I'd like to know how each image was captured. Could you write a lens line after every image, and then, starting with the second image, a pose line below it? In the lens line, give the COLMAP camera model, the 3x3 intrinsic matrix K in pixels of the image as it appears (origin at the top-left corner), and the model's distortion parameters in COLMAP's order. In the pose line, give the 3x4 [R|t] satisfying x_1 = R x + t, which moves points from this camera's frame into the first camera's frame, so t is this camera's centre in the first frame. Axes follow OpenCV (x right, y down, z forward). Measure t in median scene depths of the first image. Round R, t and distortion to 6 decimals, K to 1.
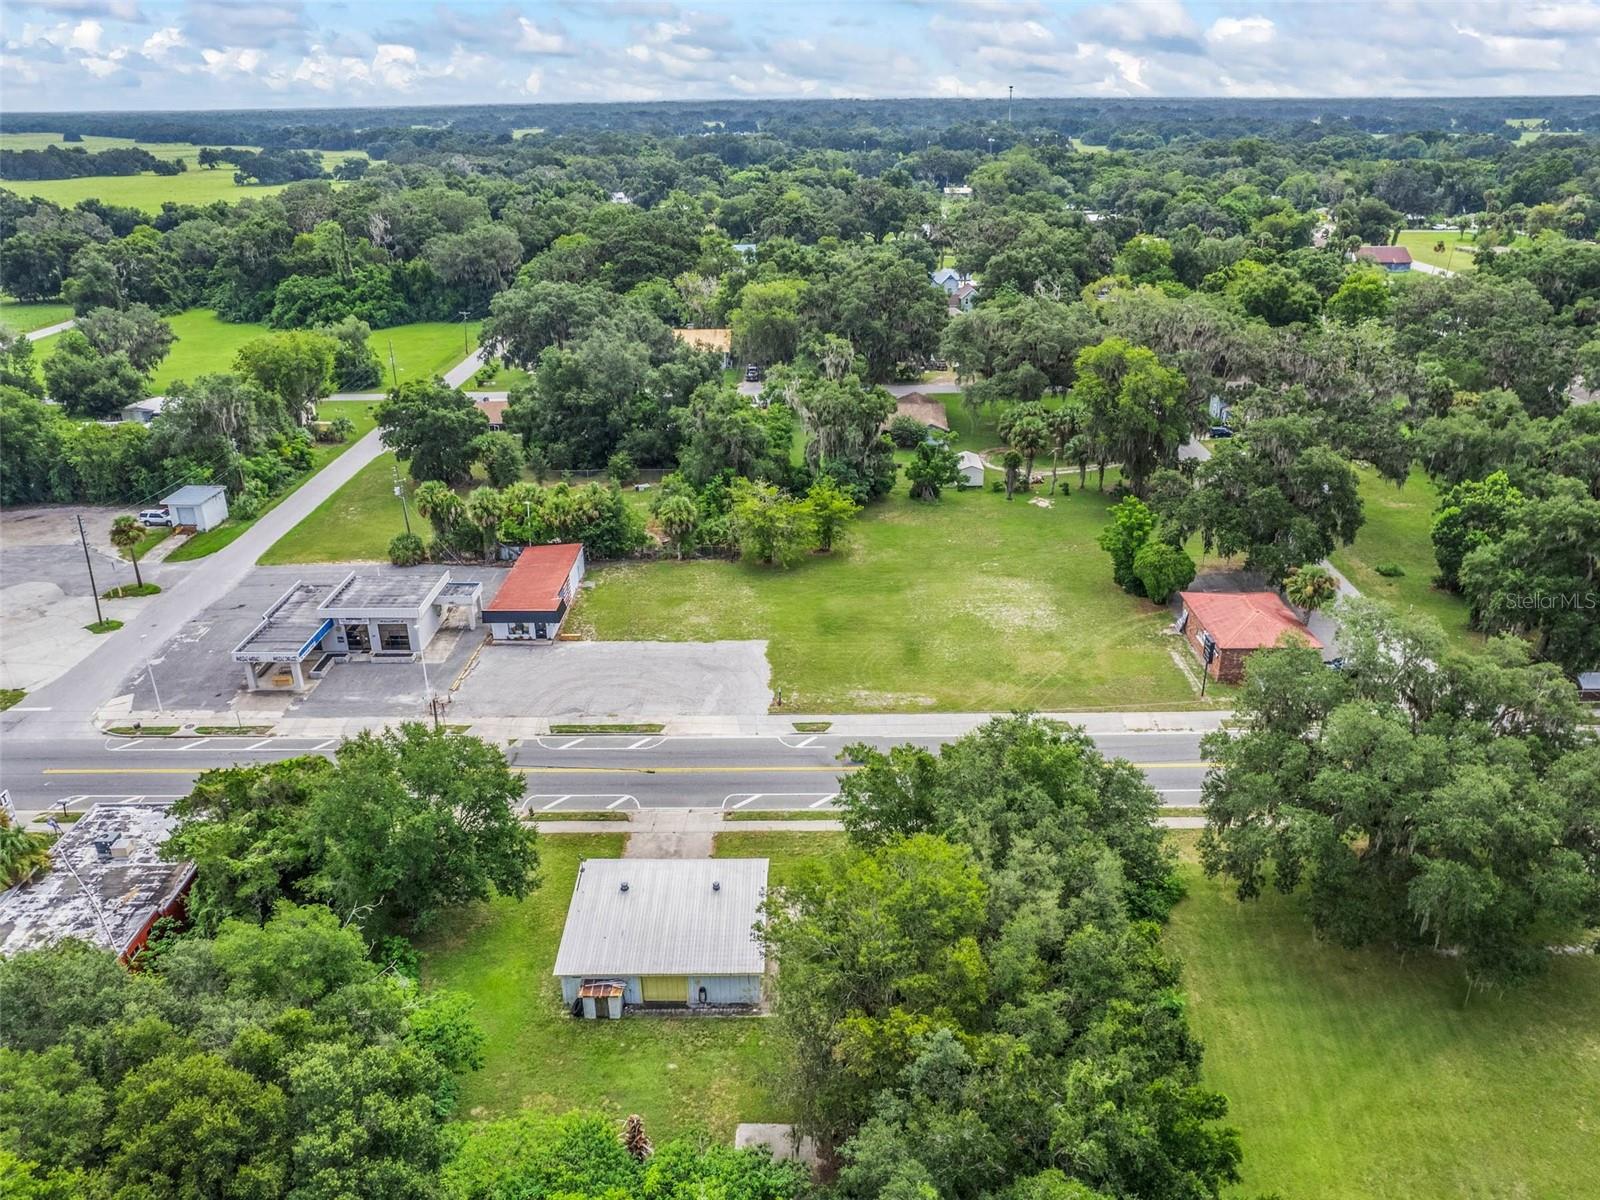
lens RADIAL K [[1175.8, 0, 801.7], [0, 1175.8, 597.8], [0, 0, 1]] dist [-0.074385, 0.063317]
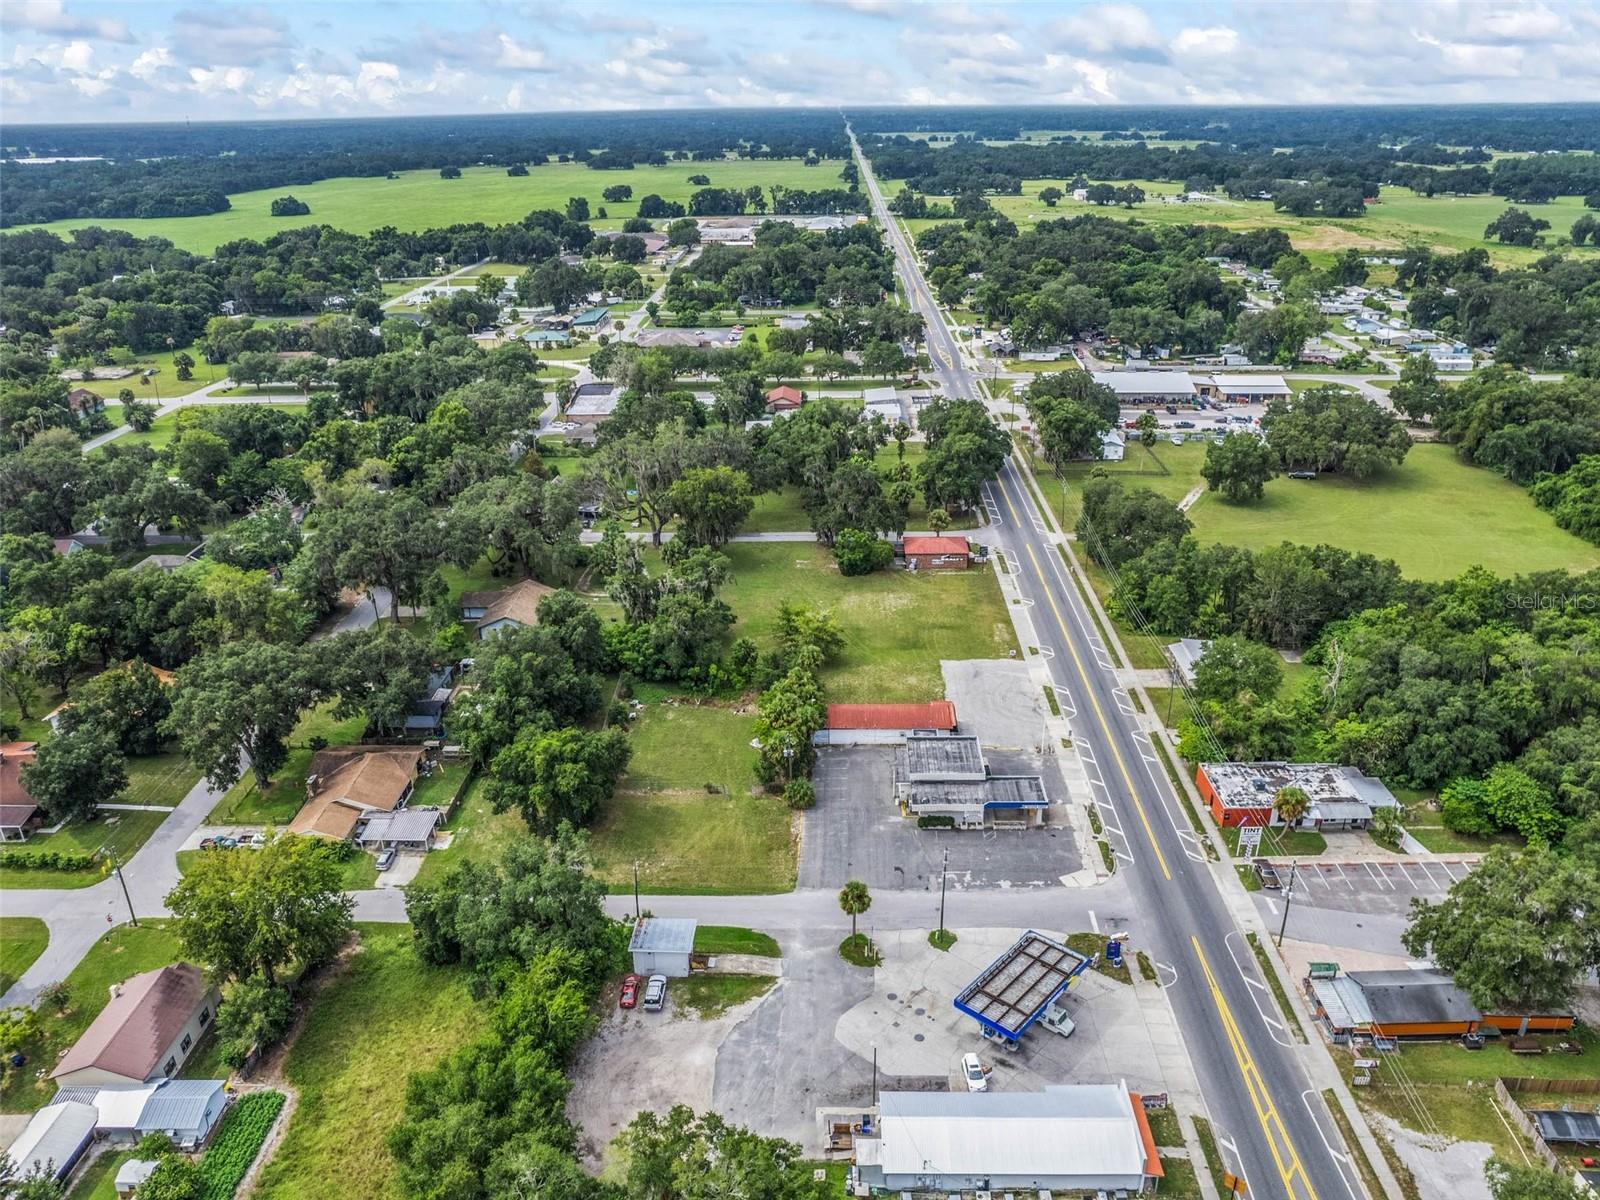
lens RADIAL K [[1151.1, 0, 803.9], [0, 1151.1, 599.4], [0, 0, 1]] dist [-0.070477, 0.058167]
pose [[0.021980, -0.390283, 0.920433, -1.299025], [0.410528, 0.842980, 0.347638, -0.591999], [-0.911583, 0.370223, 0.178750, 0.714537]]
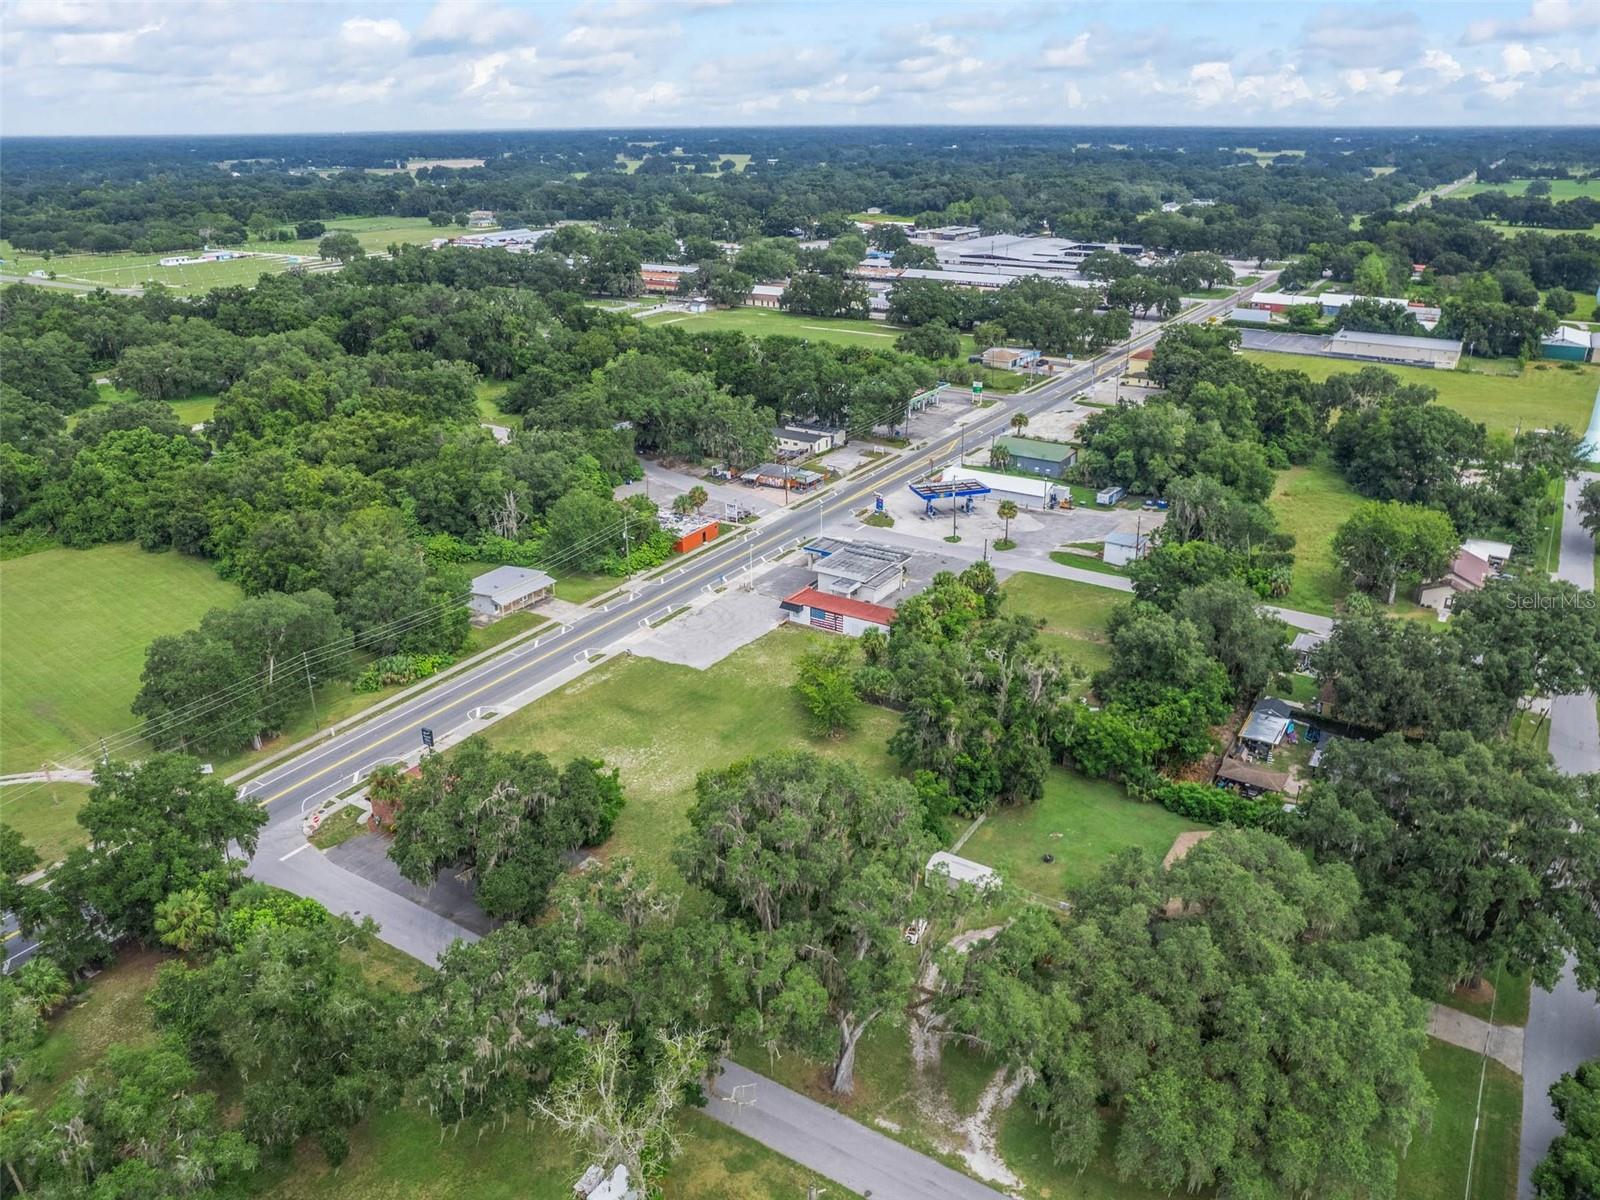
lens RADIAL K [[1175.8, 0, 801.7], [0, 1175.8, 597.8], [0, 0, 1]] dist [-0.074385, 0.063317]
pose [[-0.532084, 0.335371, -0.777440, 0.839338], [-0.325215, 0.766823, 0.553370, -0.730632], [0.781743, 0.547275, -0.298946, 1.242574]]
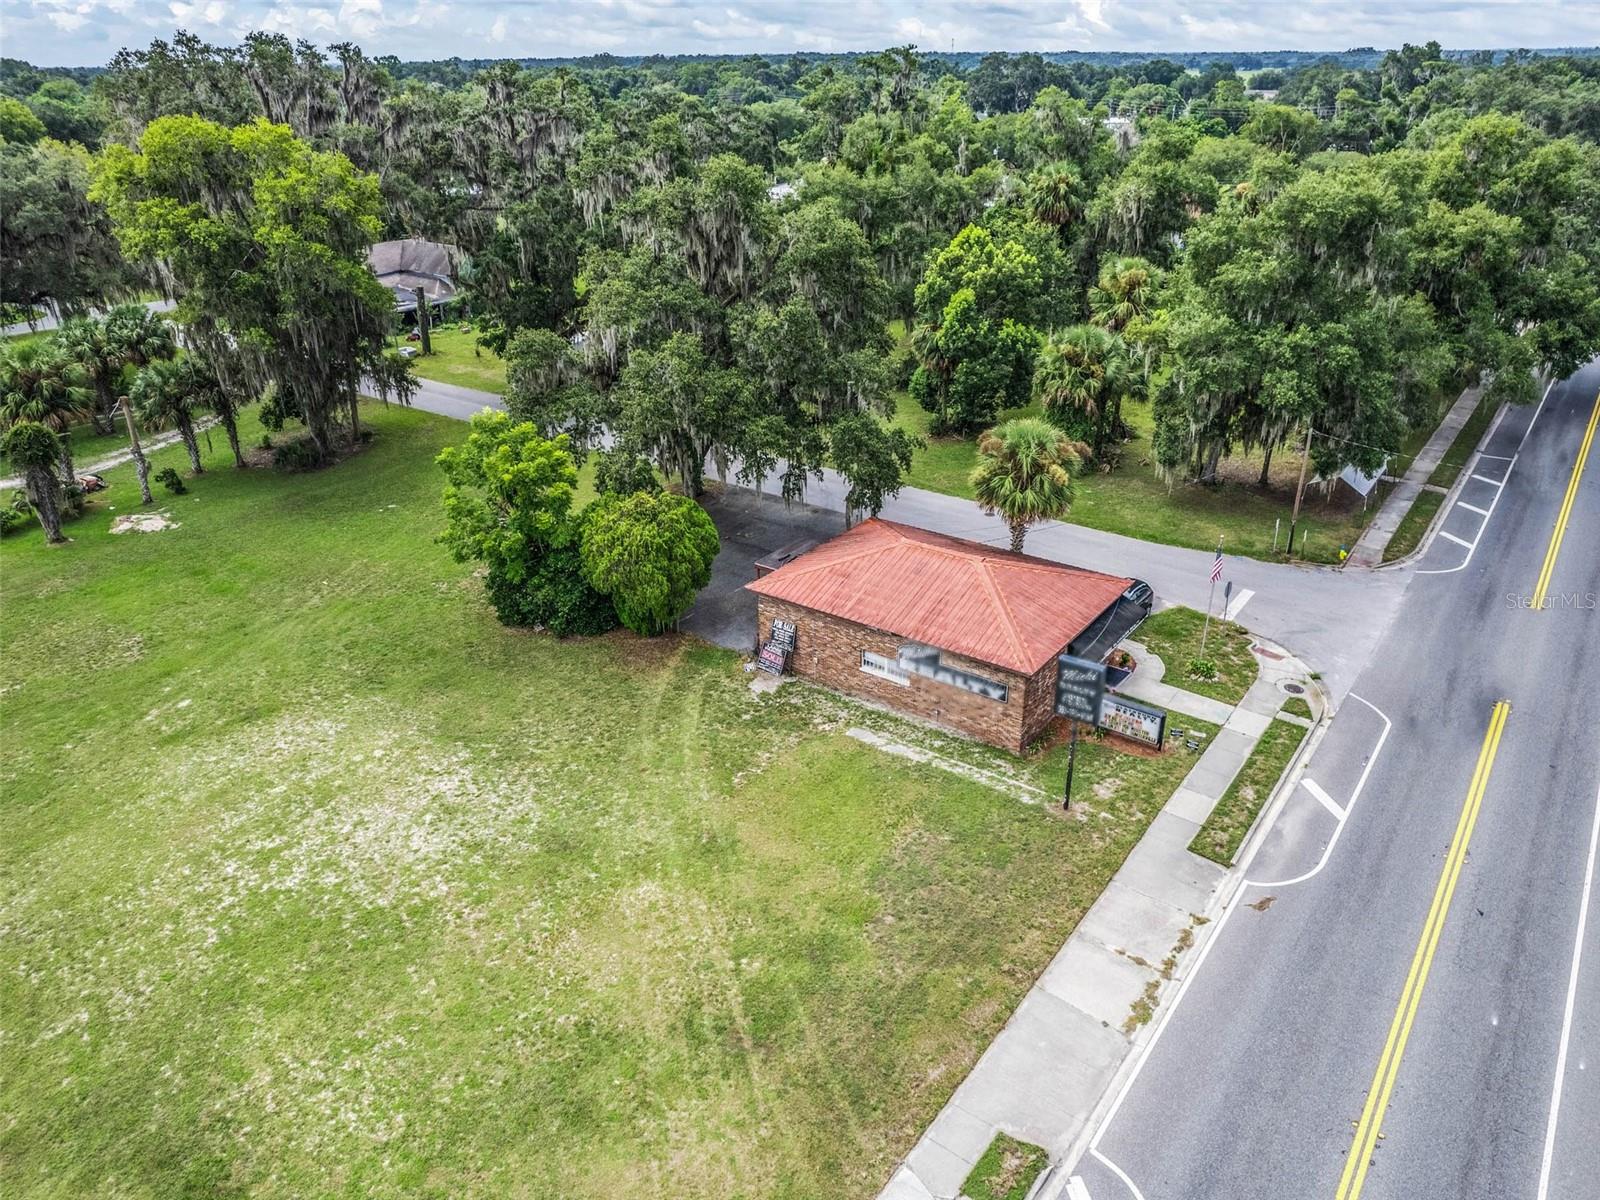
lens RADIAL K [[1167.4, 0, 800.0], [0, 1167.4, 600.0], [0, 0, 1]] dist [-0.067657, 0.049070]
pose [[0.581832, -0.347112, 0.735517, 0.029352], [0.330323, 0.927257, 0.176298, -0.056156], [-0.743208, 0.140382, 0.654167, 0.616642]]
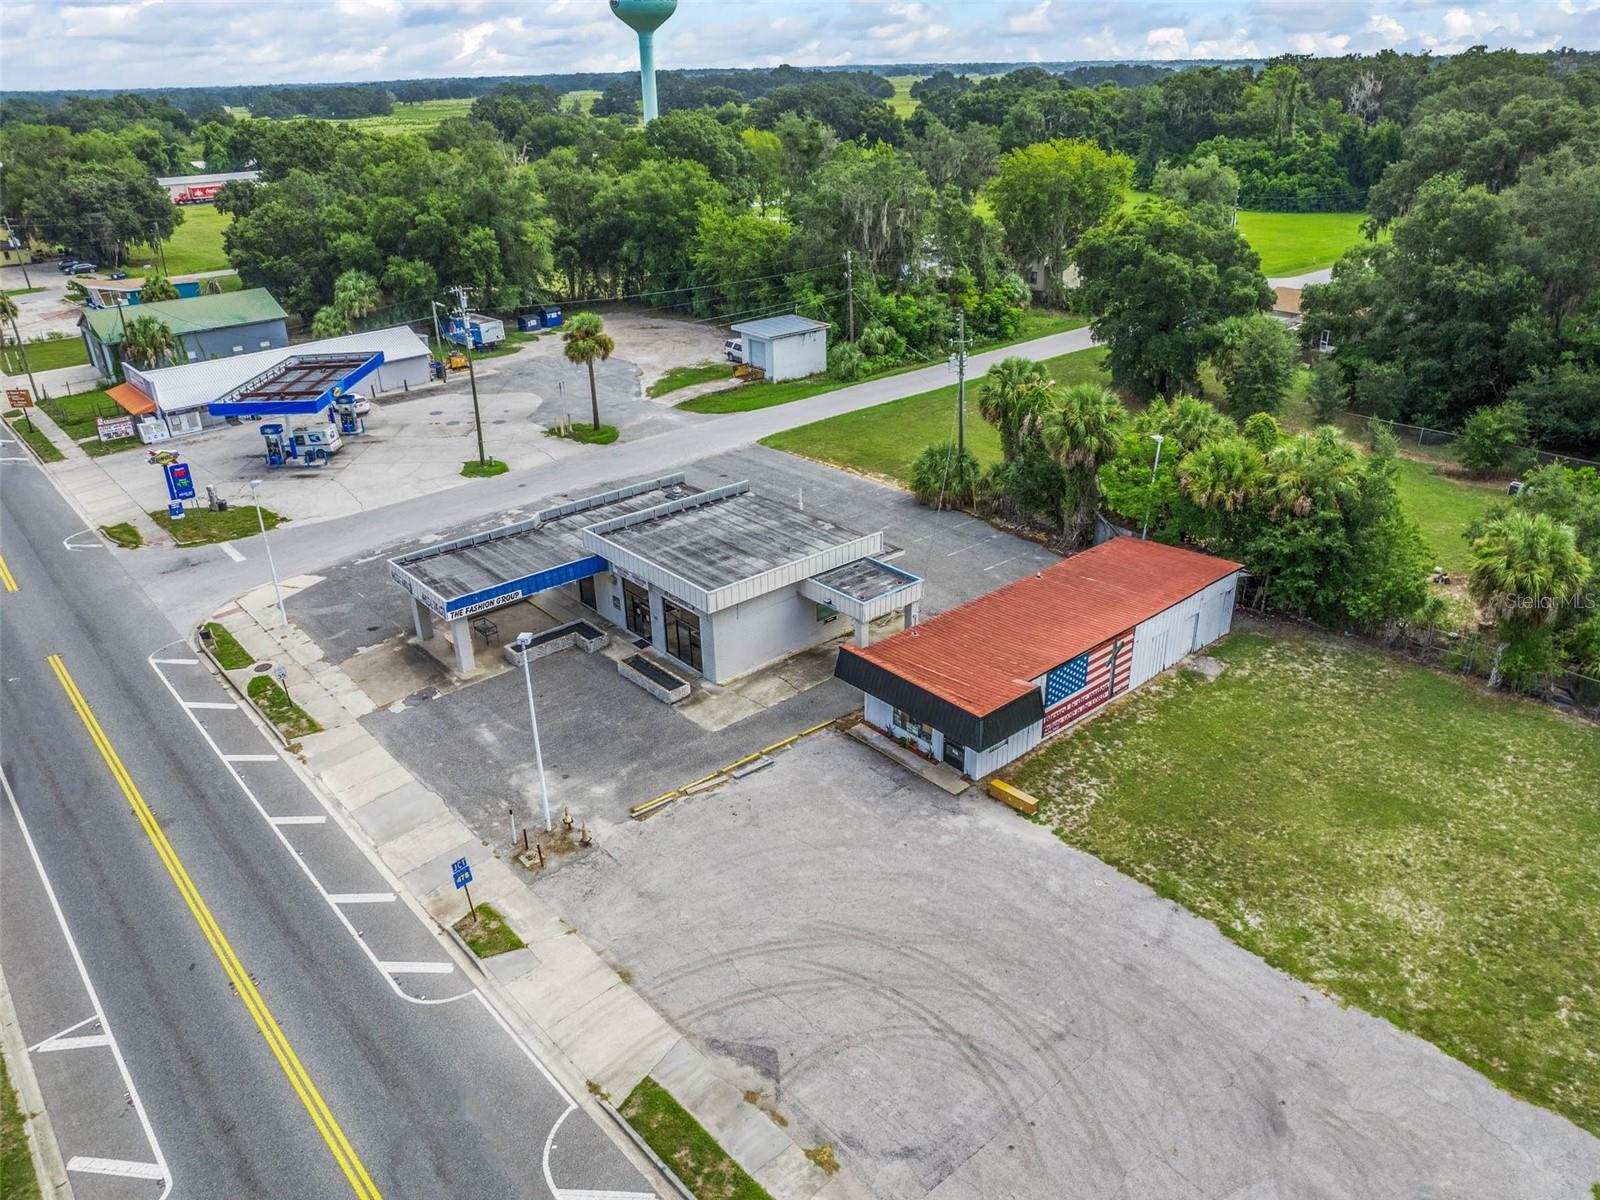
lens RADIAL K [[1151.1, 0, 803.9], [0, 1151.1, 599.4], [0, 0, 1]] dist [-0.070477, 0.058167]
pose [[0.662084, 0.312922, -0.680973, -0.014068], [-0.282124, 0.945882, 0.160355, -0.053535], [0.694299, 0.085951, 0.714536, 0.589499]]
